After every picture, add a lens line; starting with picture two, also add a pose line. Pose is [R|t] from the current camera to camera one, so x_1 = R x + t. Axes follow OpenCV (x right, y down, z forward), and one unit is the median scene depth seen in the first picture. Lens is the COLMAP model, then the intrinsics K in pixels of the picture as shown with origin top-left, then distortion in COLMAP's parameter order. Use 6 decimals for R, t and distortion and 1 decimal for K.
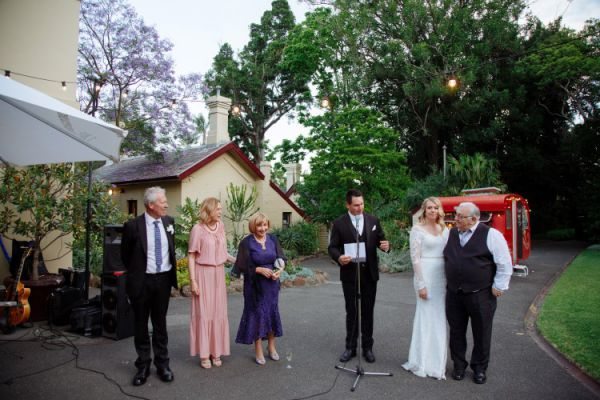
lens RADIAL K [[408.9, 0, 300.0], [0, 408.9, 200.0], [0, 0, 1]] dist [-0.107108, 0.068783]
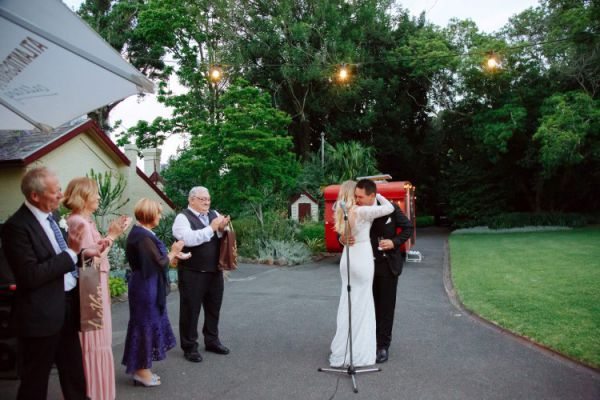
lens RADIAL K [[443.2, 0, 300.0], [0, 443.2, 200.0], [0, 0, 1]] dist [-0.086315, 0.085721]
pose [[0.940821, -0.015099, 0.338568, -0.055746], [0.007890, 0.999712, 0.022659, 0.002536], [-0.338812, -0.018646, 0.940669, 0.019620]]
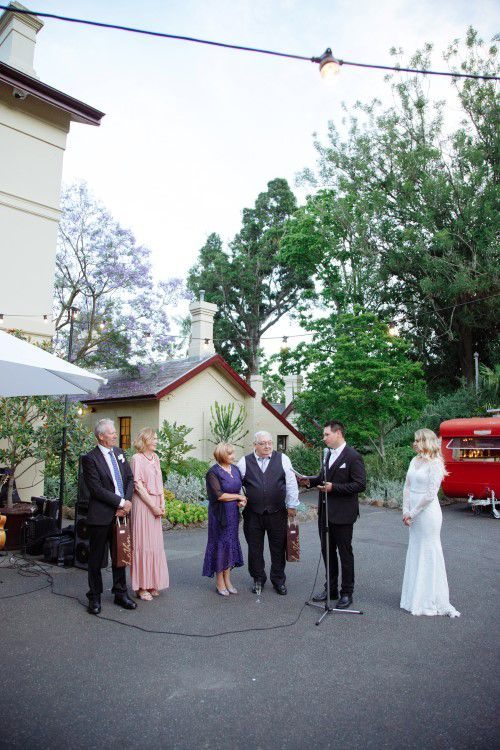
lens RADIAL K [[511.1, 0, 250.0], [0, 511.1, 375.0], [0, 0, 1]] dist [-0.107108, 0.068783]
pose [[0.993614, -0.008910, -0.112481, 0.019182], [-0.000307, 0.996660, -0.081661, -0.007510], [0.112833, 0.081174, 0.990293, -0.053123]]
